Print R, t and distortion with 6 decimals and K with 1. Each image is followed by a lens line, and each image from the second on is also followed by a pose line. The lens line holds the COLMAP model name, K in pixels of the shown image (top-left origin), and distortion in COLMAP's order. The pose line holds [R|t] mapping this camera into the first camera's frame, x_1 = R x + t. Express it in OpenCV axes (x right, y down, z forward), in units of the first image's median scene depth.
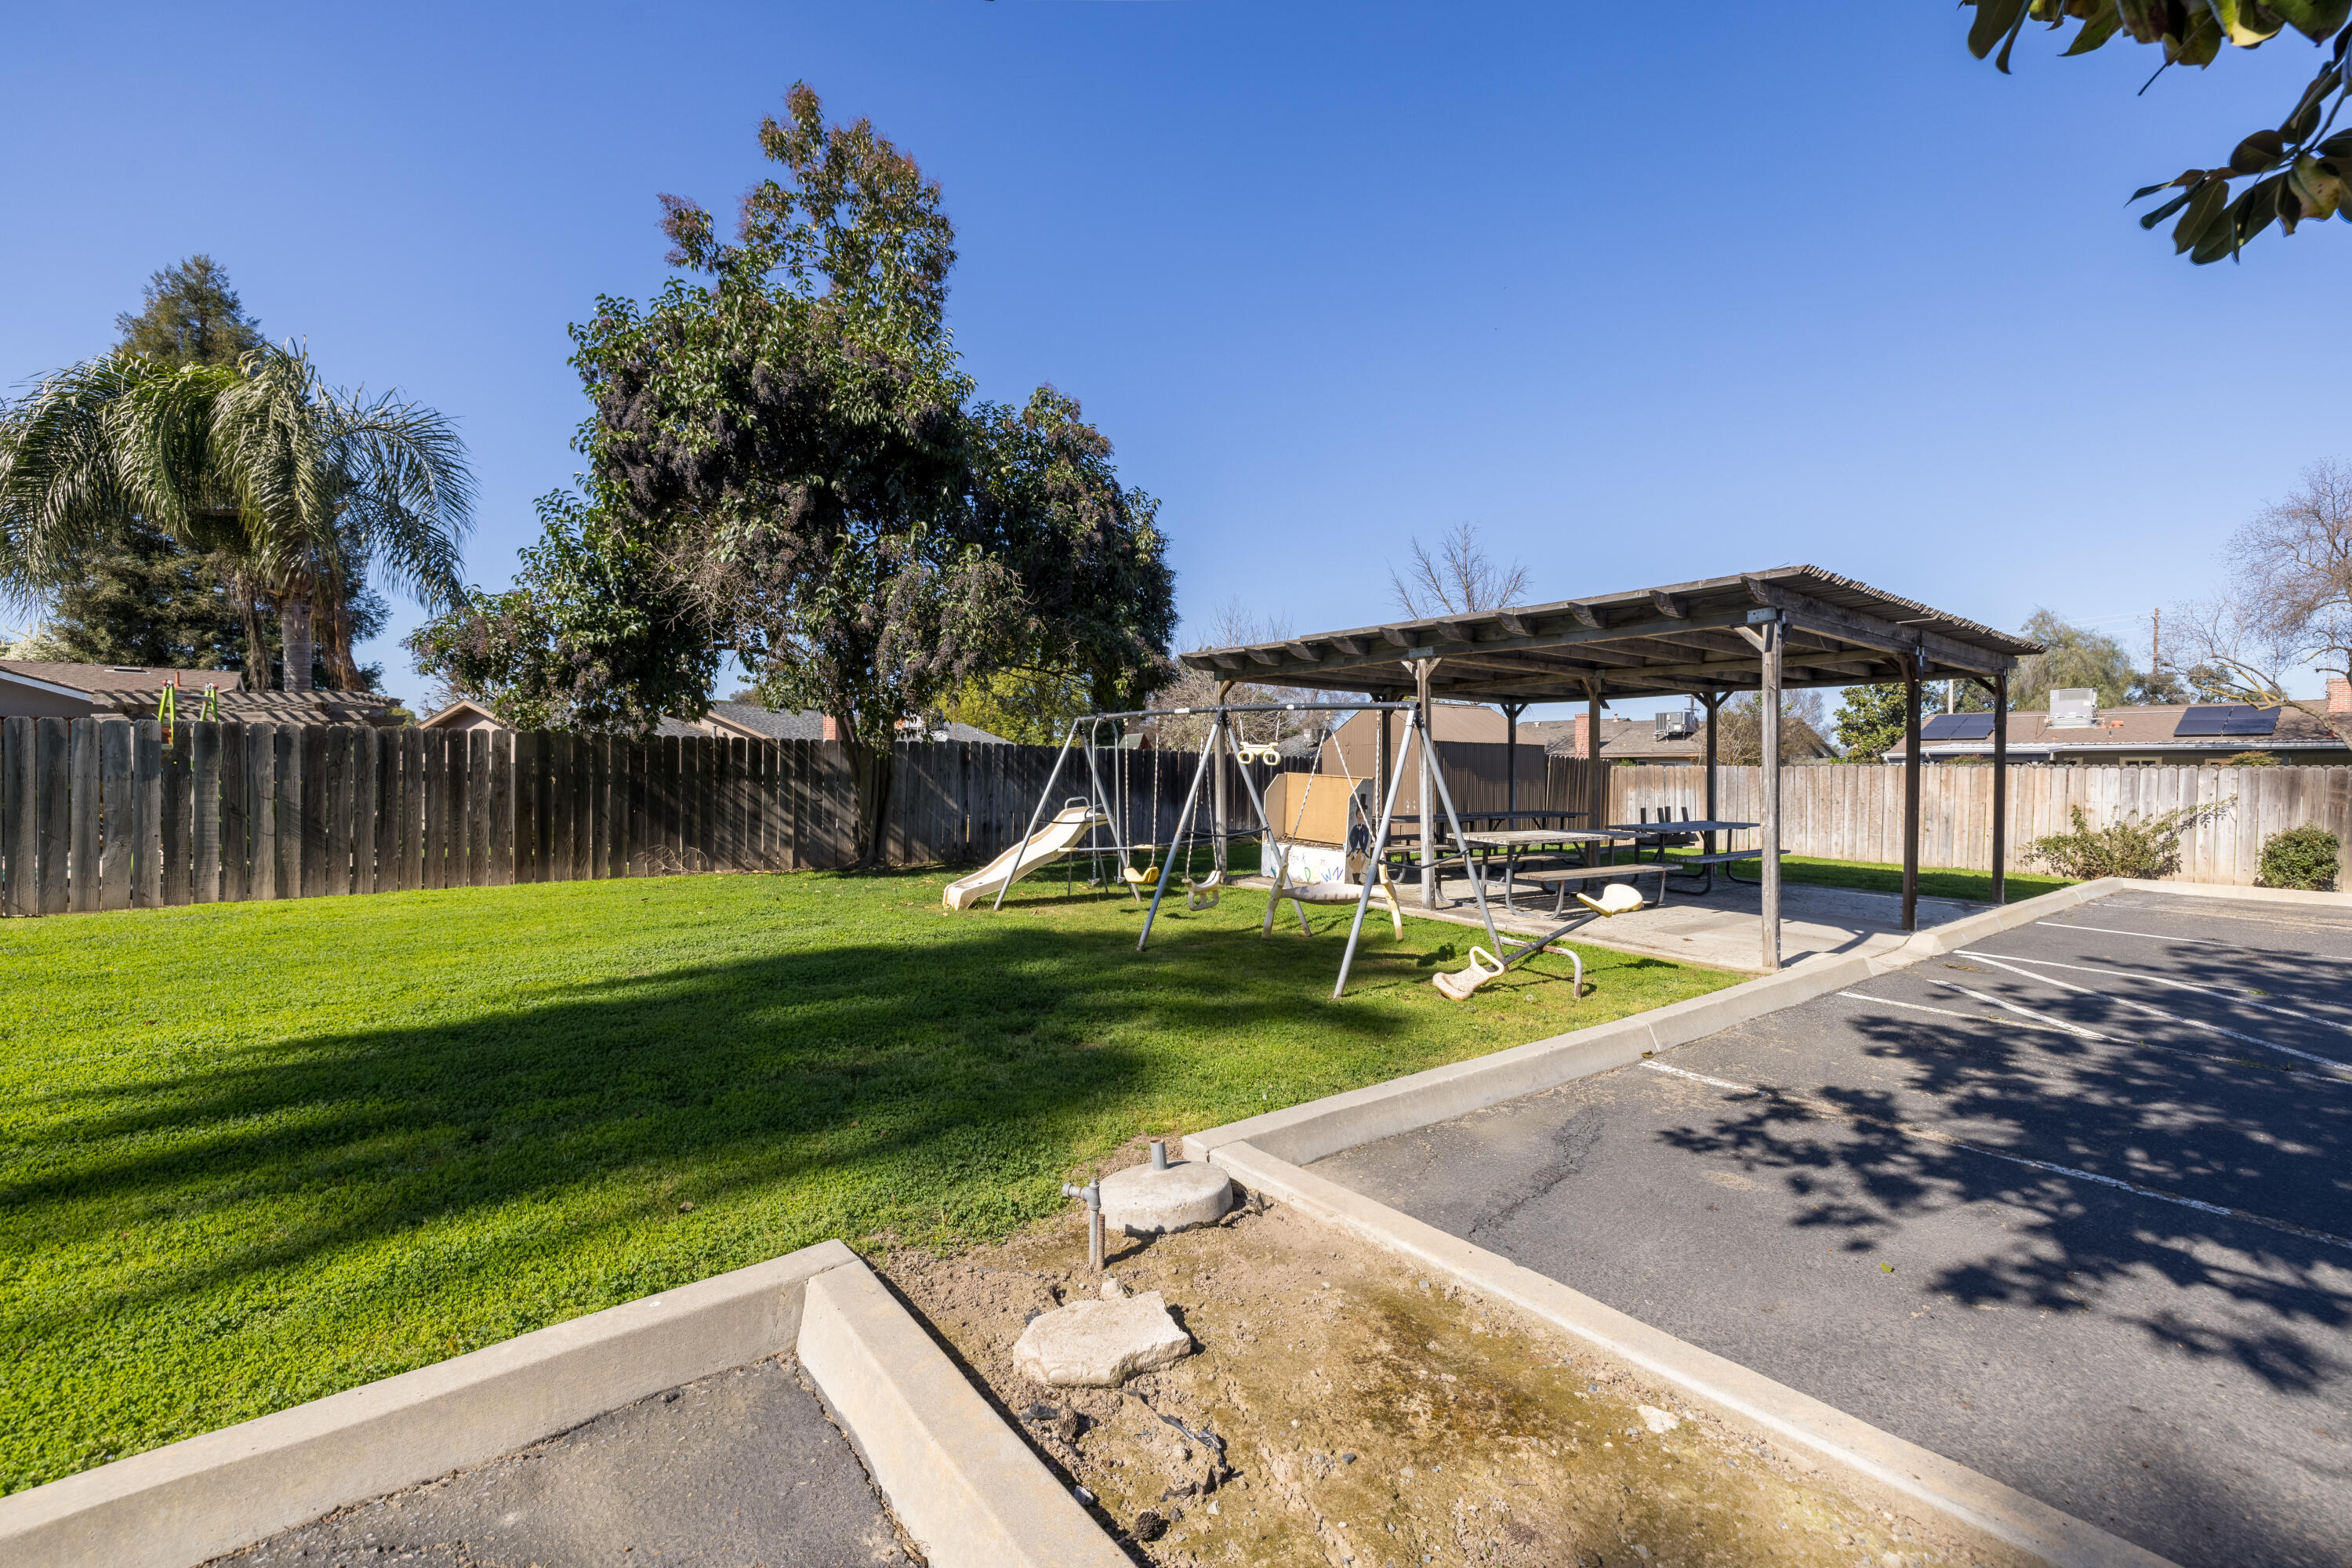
lens RADIAL K [[994.0, 0, 1181.4], [0, 994.0, 772.2], [0, 0, 1]] dist [0.000396, 0.000976]
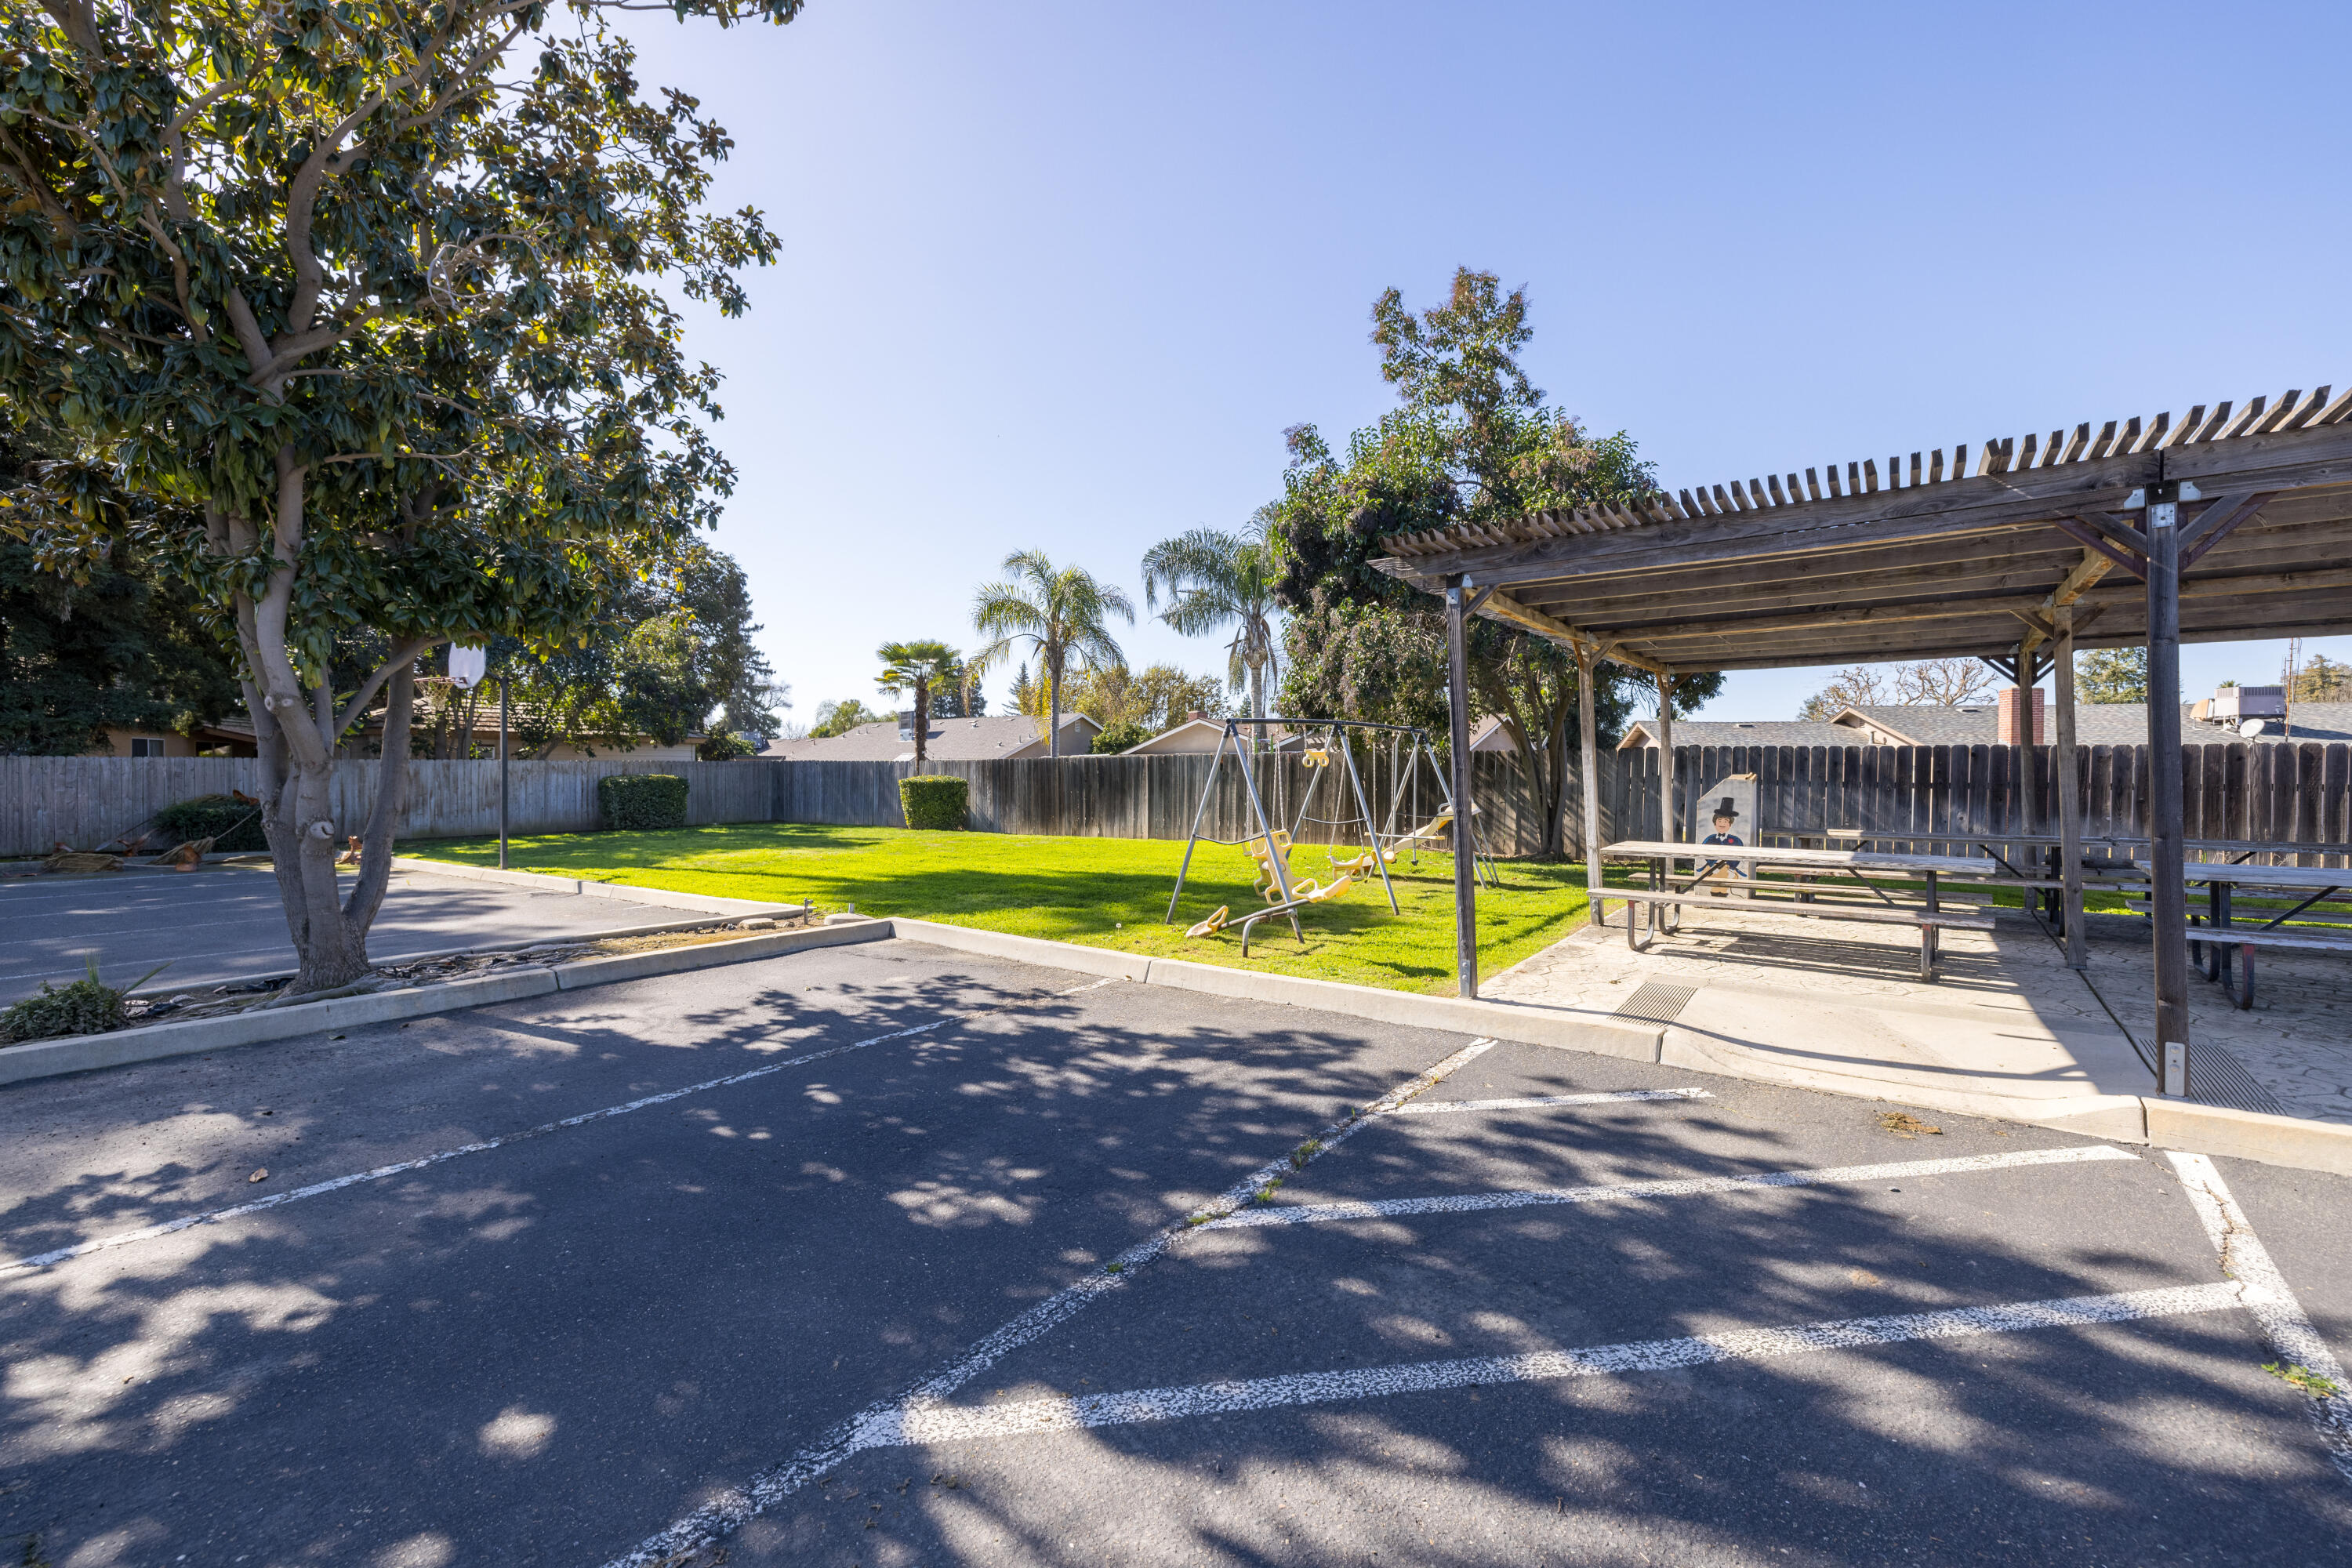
lens RADIAL K [[994.0, 0, 1172.6], [0, 994.0, 780.9], [0, 0, 1]] dist [0.000396, 0.000976]
pose [[0.237258, -0.005421, -0.971432, 0.798923], [-0.001888, 0.999980, -0.006041, 0.013696], [0.971445, 0.003267, 0.237243, 0.315106]]
